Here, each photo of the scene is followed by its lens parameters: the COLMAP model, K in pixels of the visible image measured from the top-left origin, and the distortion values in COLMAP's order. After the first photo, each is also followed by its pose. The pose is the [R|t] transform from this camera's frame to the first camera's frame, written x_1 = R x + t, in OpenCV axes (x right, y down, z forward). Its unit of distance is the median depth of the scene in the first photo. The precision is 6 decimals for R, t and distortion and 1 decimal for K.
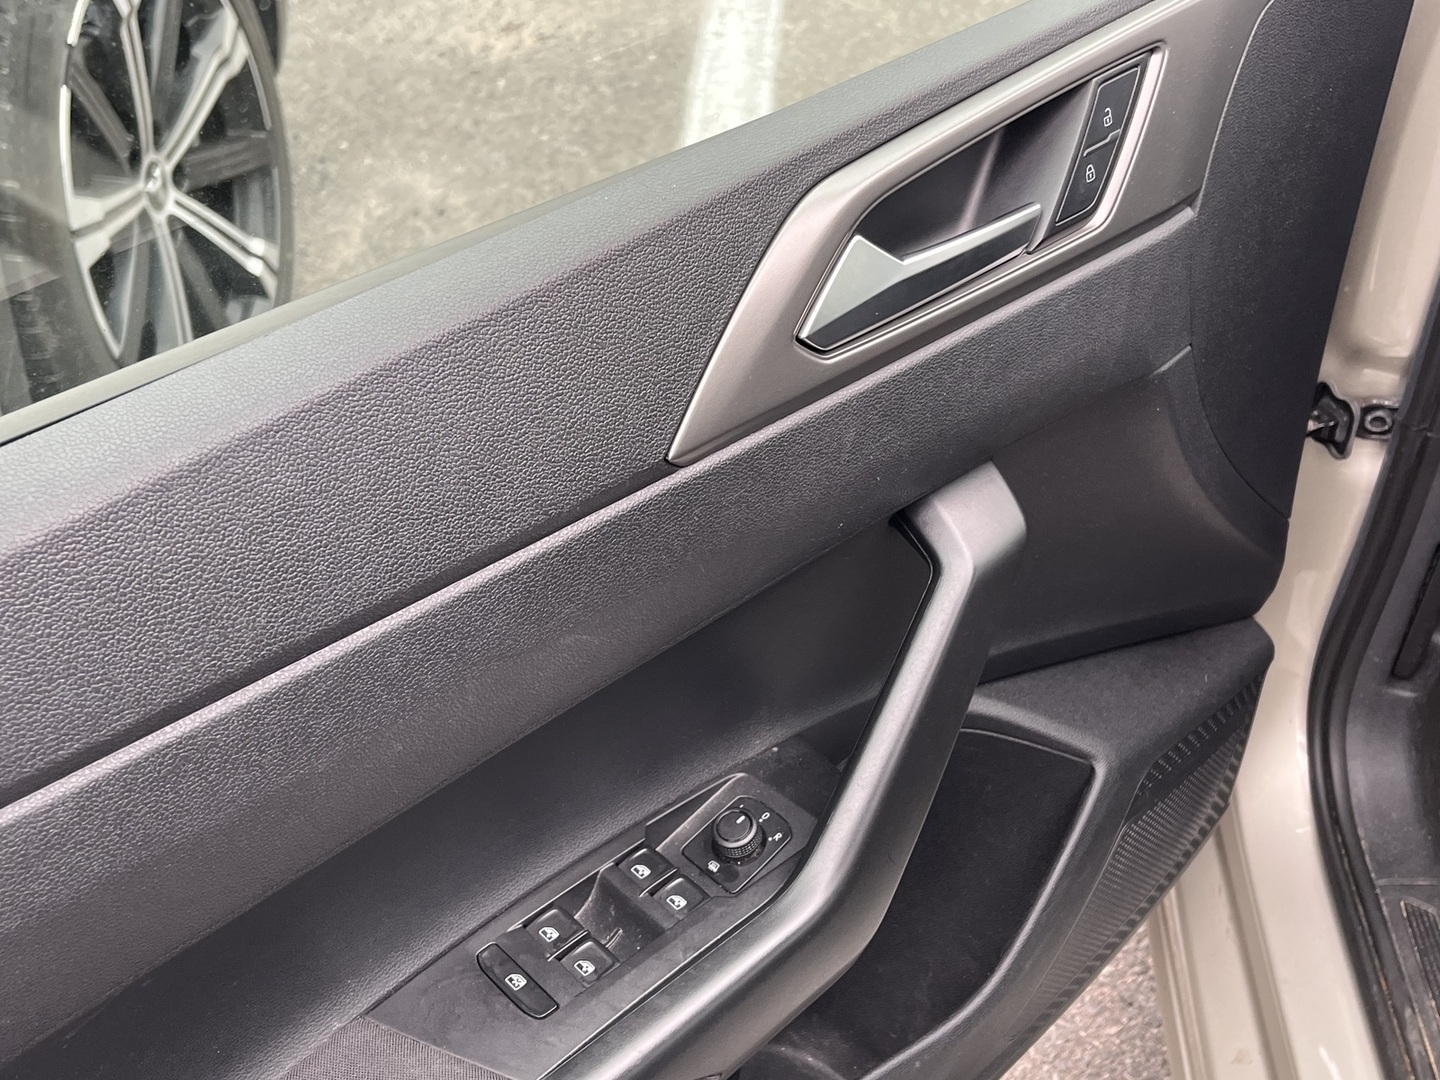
lens RADIAL K [[1598.6, 0, 720.0], [0, 1598.6, 540.0], [0, 0, 1]] dist [0.018872, 0.005467]
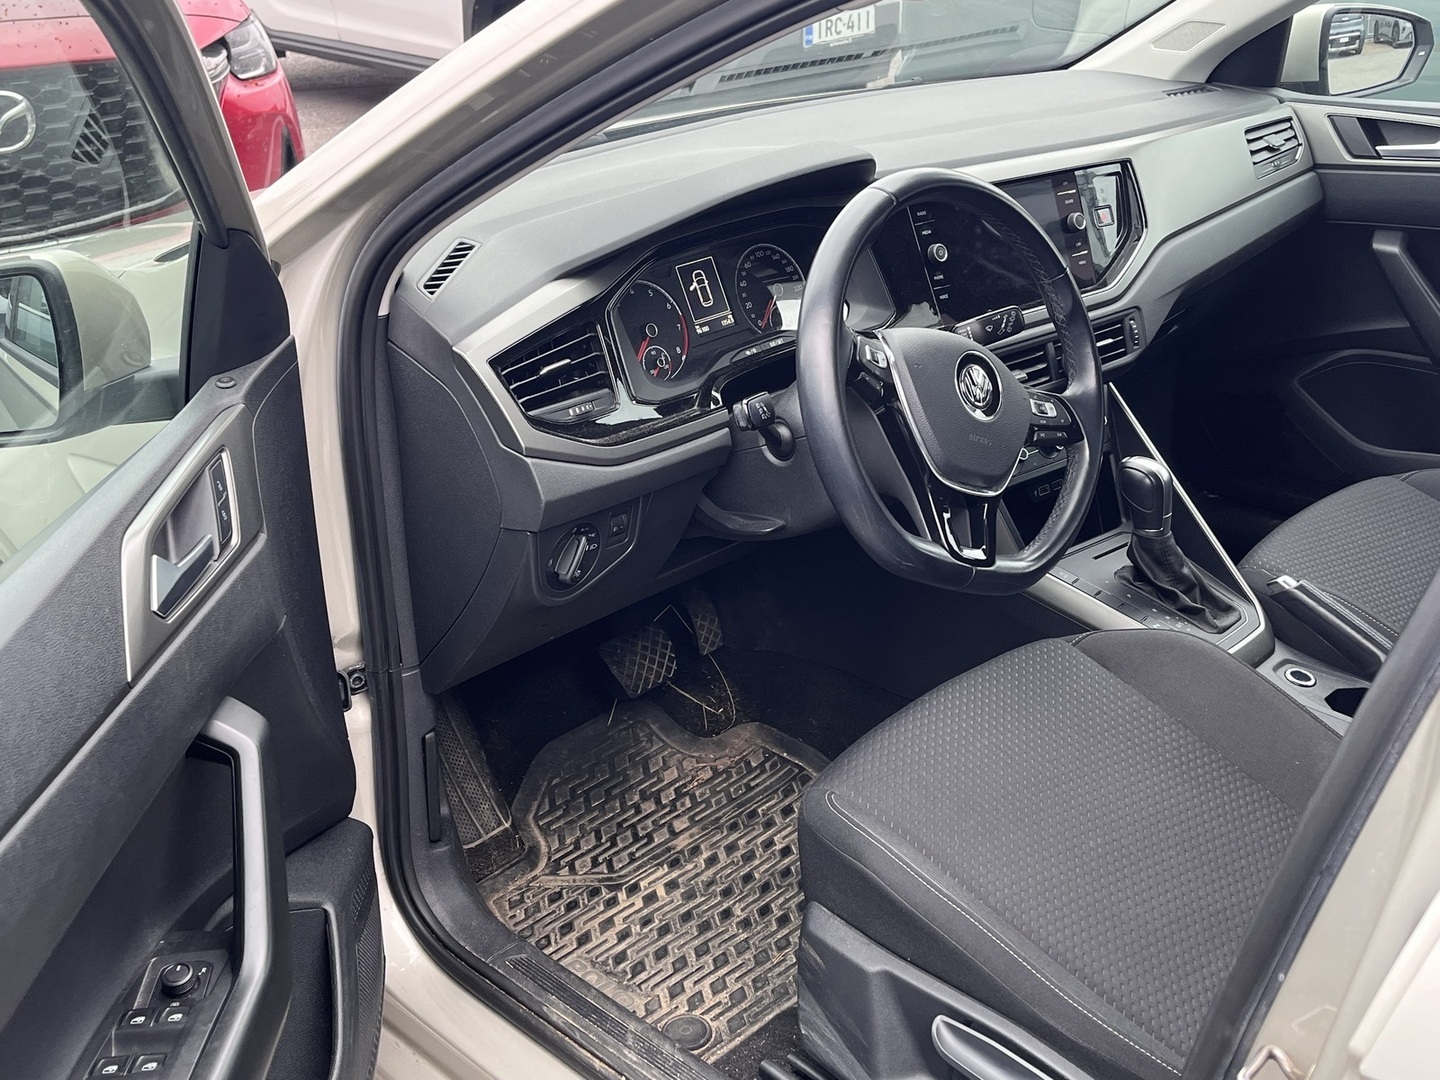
lens RADIAL K [[1553.9, 0, 720.7], [0, 1553.9, 625.3], [0, 0, 1]] dist [-0.015779, -0.021553]
pose [[0.666958, -0.290340, 0.686200, -0.582379], [0.469721, 0.878738, -0.084744, 0.268504], [-0.578386, 0.378843, 0.722460, -0.493661]]
